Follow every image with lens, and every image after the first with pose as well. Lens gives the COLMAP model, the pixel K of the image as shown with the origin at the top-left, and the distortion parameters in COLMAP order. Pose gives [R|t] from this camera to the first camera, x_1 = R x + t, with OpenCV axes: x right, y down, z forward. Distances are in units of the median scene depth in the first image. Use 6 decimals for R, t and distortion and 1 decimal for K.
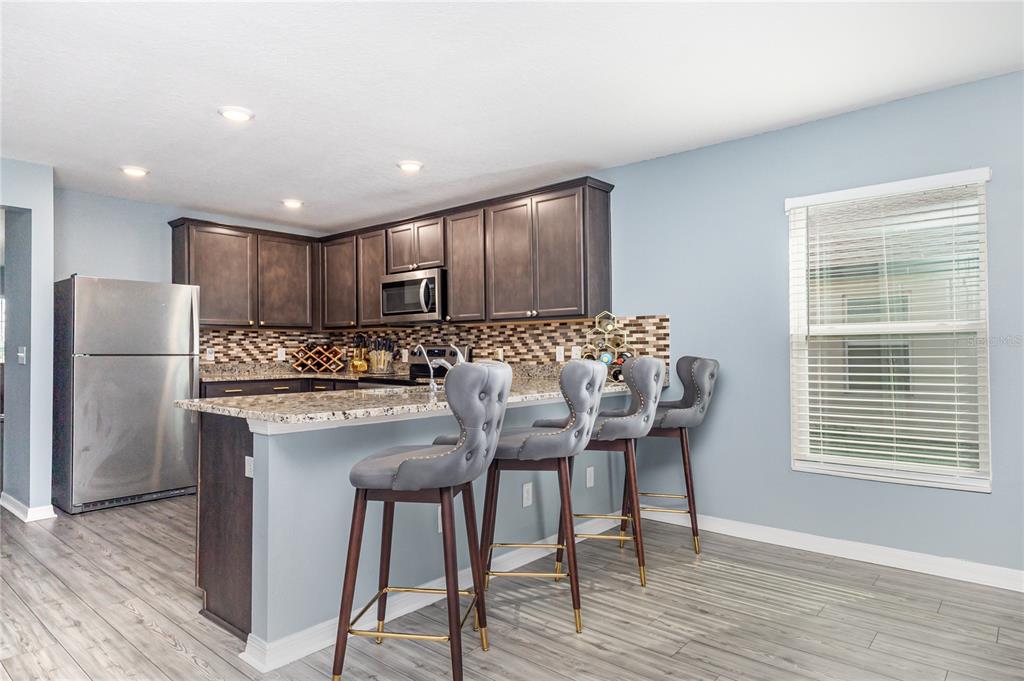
lens RADIAL K [[614.0, 0, 497.5], [0, 614.0, 352.0], [0, 0, 1]] dist [0.014850, -0.001703]
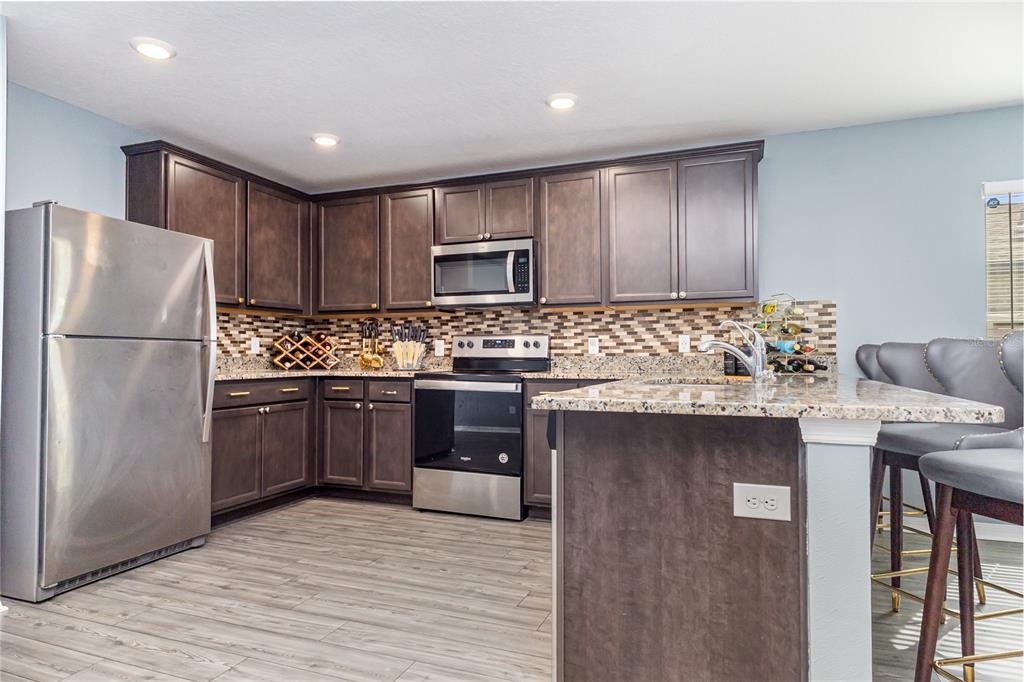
lens RADIAL K [[614.0, 0, 502.6], [0, 614.0, 342.6], [0, 0, 1]] dist [0.014850, -0.001703]
pose [[0.938390, 0.012464, 0.345353, -0.412134], [-0.003253, 0.999624, -0.027237, 0.024305], [-0.345563, 0.024435, 0.938077, 0.244943]]
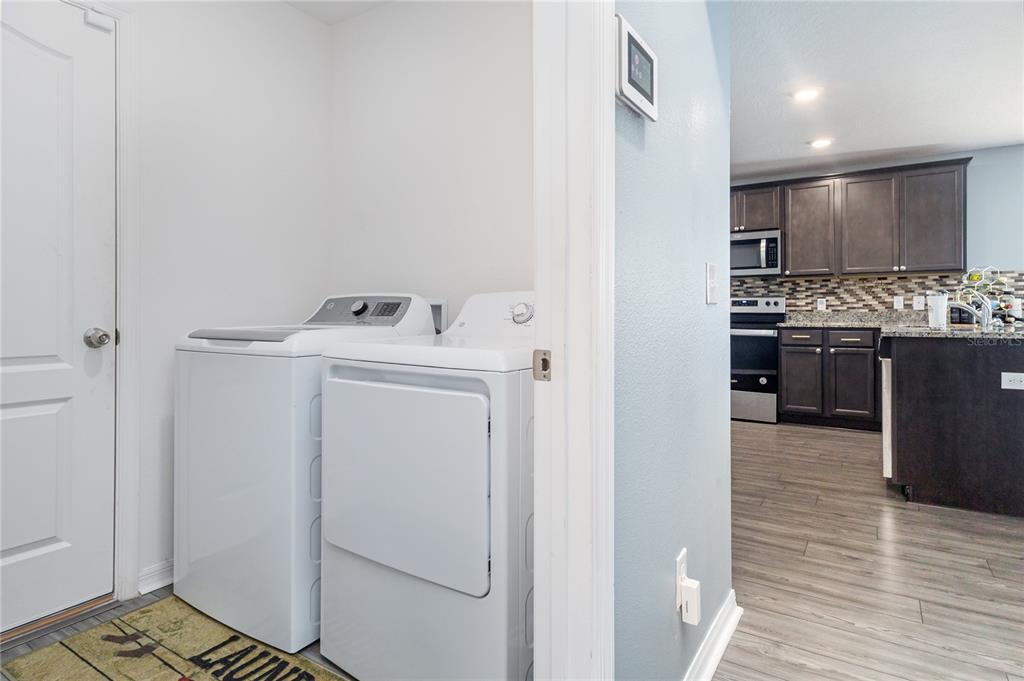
lens RADIAL K [[566.7, 0, 502.0], [0, 566.7, 314.1], [0, 0, 1]] dist [0.014279, -0.006007]
pose [[0.989027, 0.004461, 0.147670, -0.776159], [-0.003949, 0.999985, -0.003763, 0.030610], [-0.147685, 0.003138, 0.989029, 0.002110]]
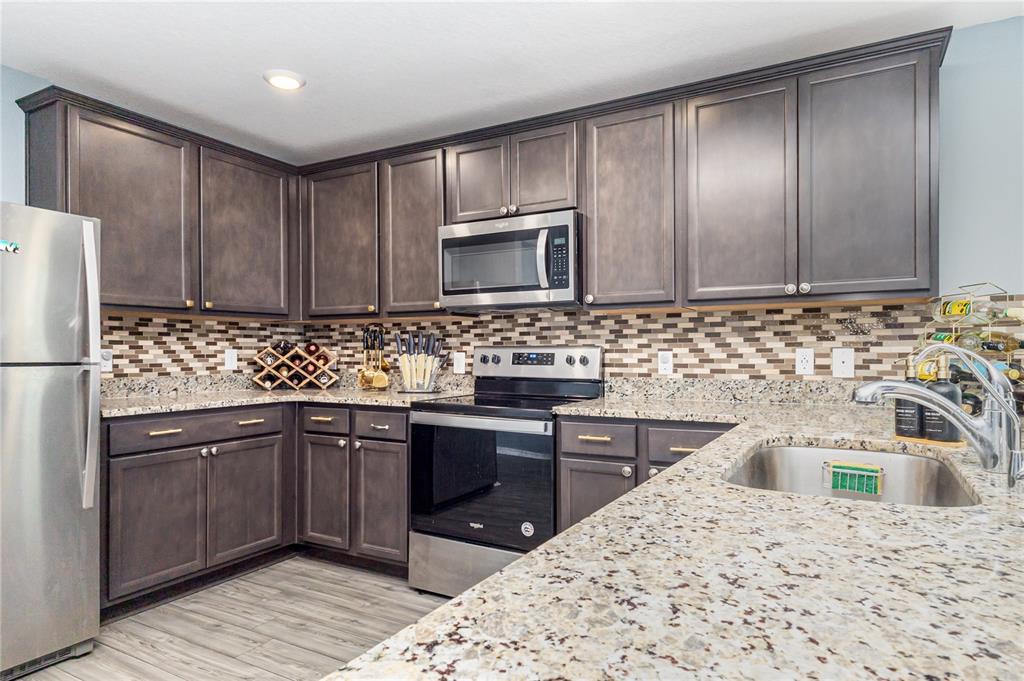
lens RADIAL K [[614.0, 0, 510.0], [0, 614.0, 352.9], [0, 0, 1]] dist [0.014850, -0.001703]
pose [[0.975864, 0.003790, 0.218345, -0.274753], [-0.003067, 0.999989, -0.003651, -0.002086], [-0.218356, 0.002893, 0.975865, 0.455586]]
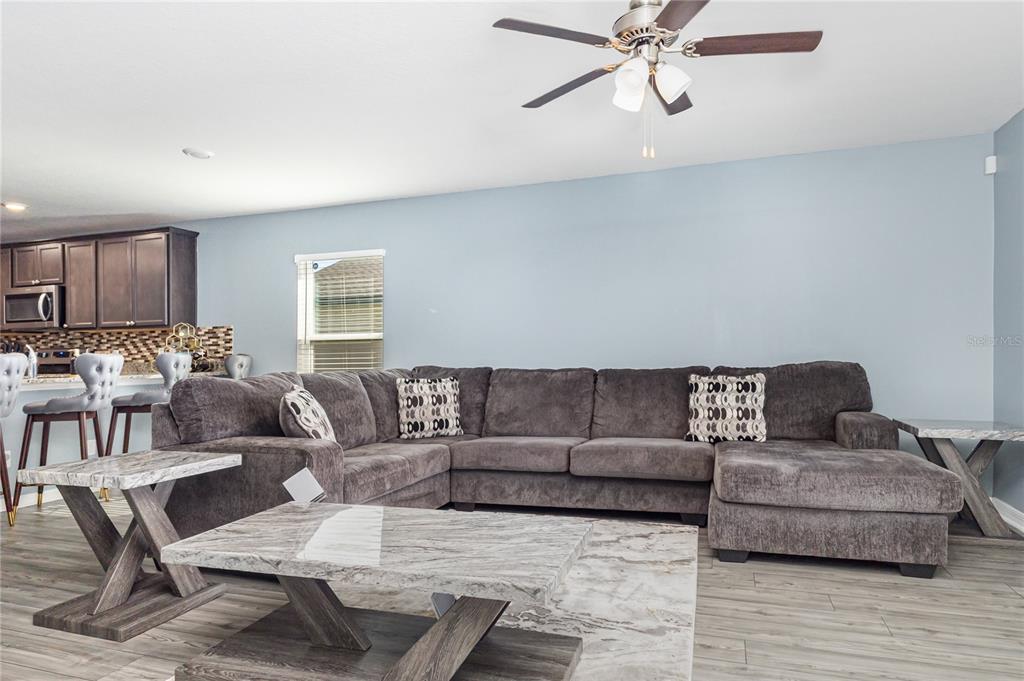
lens RADIAL K [[560.9, 0, 508.0], [0, 560.9, 341.4], [0, 0, 1]] dist [-0.016804, 0.000276]
pose [[0.904077, 0.002660, 0.427362, 0.244873], [0.009534, 0.999606, -0.026392, 0.013892], [-0.427264, 0.027935, 0.903695, -0.382225]]
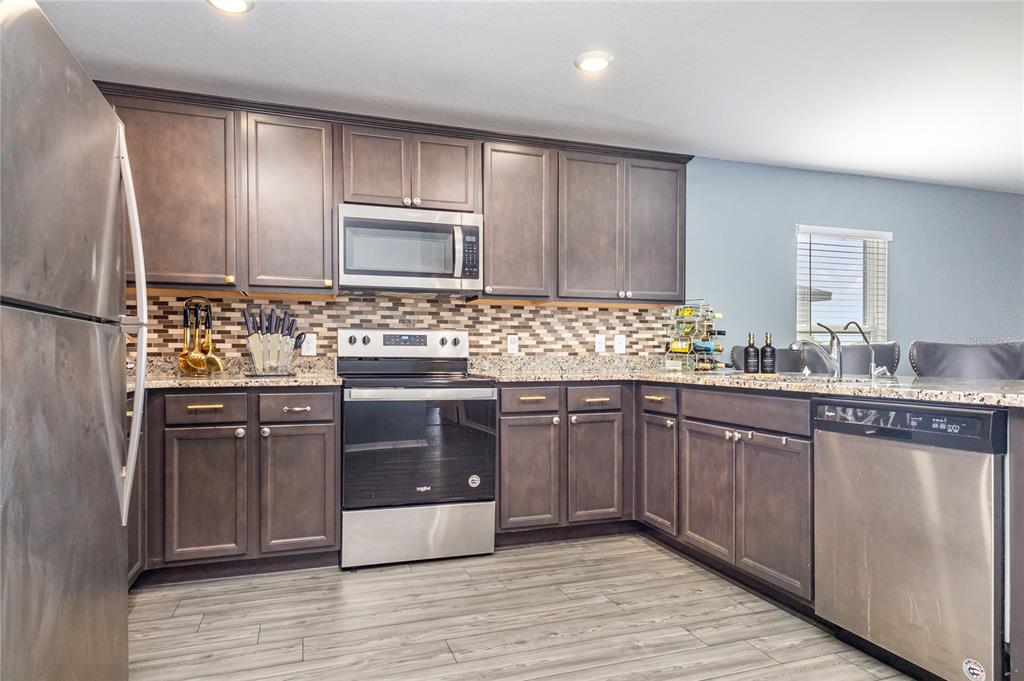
lens RADIAL K [[614.0, 0, 517.0], [0, 614.0, 360.9], [0, 0, 1]] dist [0.014850, -0.001703]
pose [[0.479992, -0.001116, 0.877272, -0.670389], [0.001468, 0.999999, 0.000469, 0.025633], [-0.877272, 0.001063, 0.479993, 0.631888]]
